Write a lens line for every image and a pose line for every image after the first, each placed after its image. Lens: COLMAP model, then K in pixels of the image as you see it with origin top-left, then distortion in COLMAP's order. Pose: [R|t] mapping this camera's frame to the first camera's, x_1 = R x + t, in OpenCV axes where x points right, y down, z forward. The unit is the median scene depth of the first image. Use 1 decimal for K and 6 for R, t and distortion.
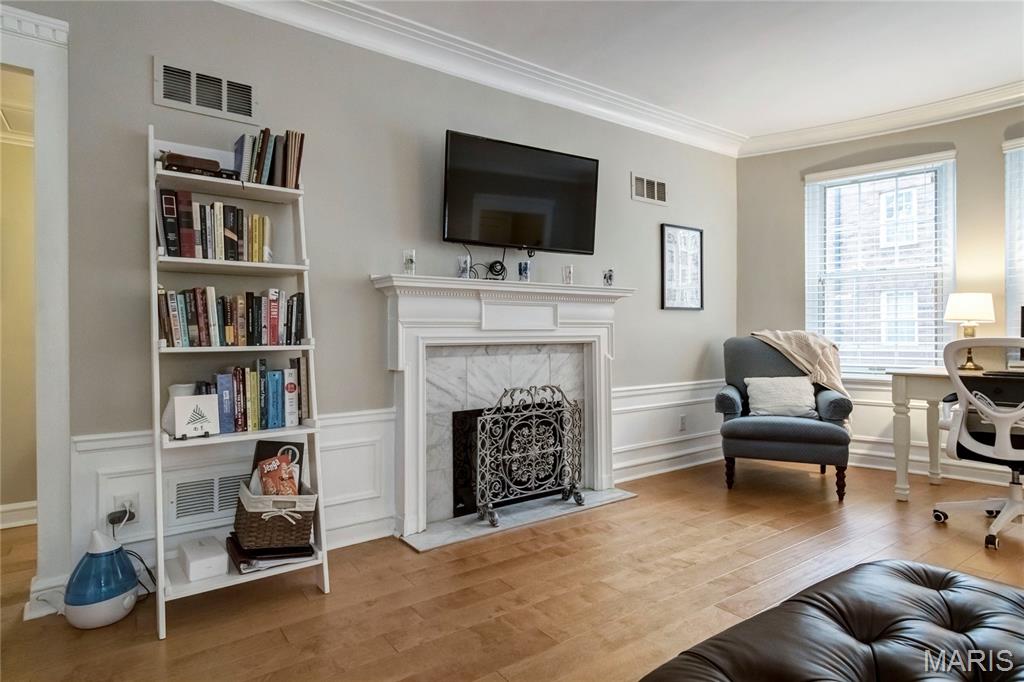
lens RADIAL K [[561.3, 0, 509.1], [0, 561.3, 333.5], [0, 0, 1]] dist [0.027590, -0.006517]
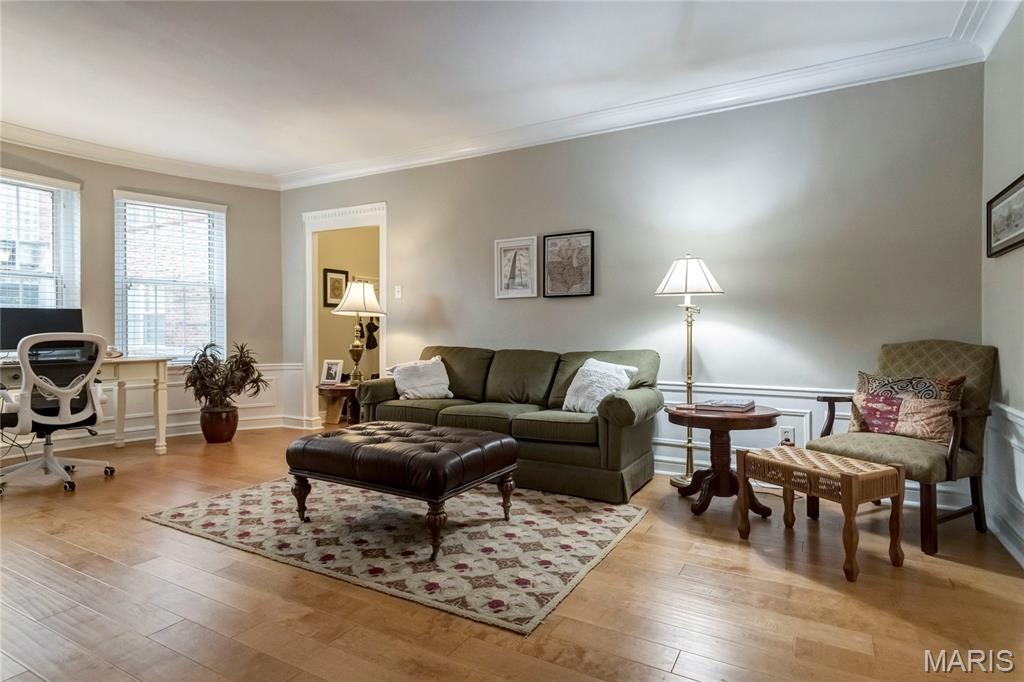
lens RADIAL K [[546.0, 0, 506.7], [0, 546.0, 331.4], [0, 0, 1]] dist [0.015631, -0.008873]
pose [[-0.409647, 0.007819, 0.912210, -0.636669], [-0.000692, 0.999960, -0.008882, 0.012261], [-0.912244, -0.004270, -0.409626, 0.518970]]
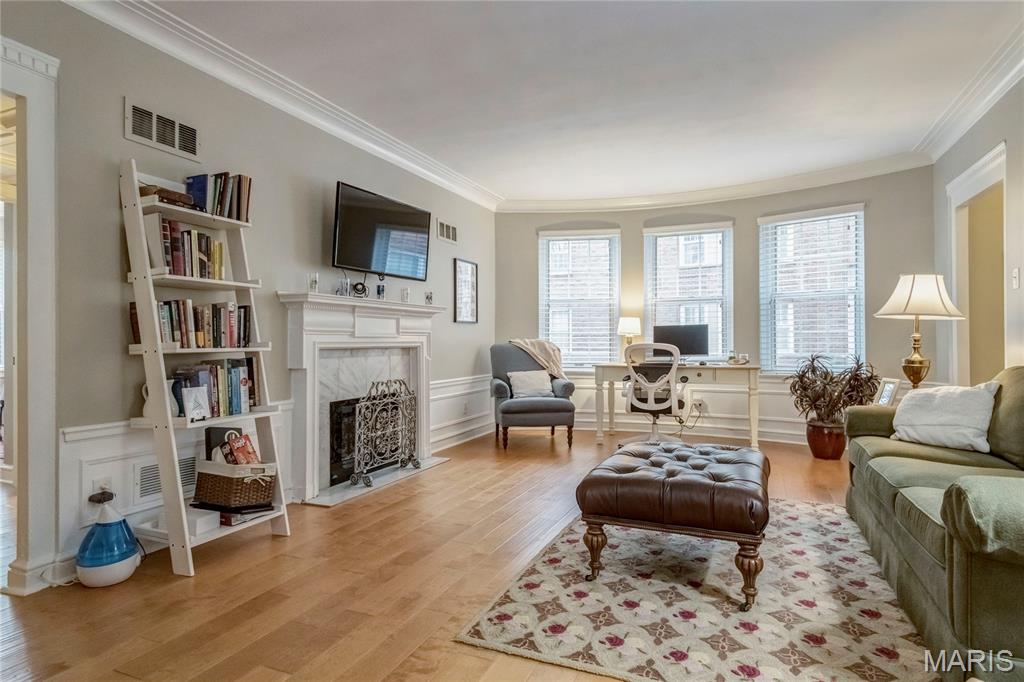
lens RADIAL K [[561.3, 0, 510.2], [0, 561.3, 339.0], [0, 0, 1]] dist [0.027590, -0.006517]
pose [[0.860125, 0.006978, 0.510035, -0.385292], [-0.004292, 0.999970, -0.006442, 0.005198], [-0.510065, 0.003352, 0.860129, -0.276831]]
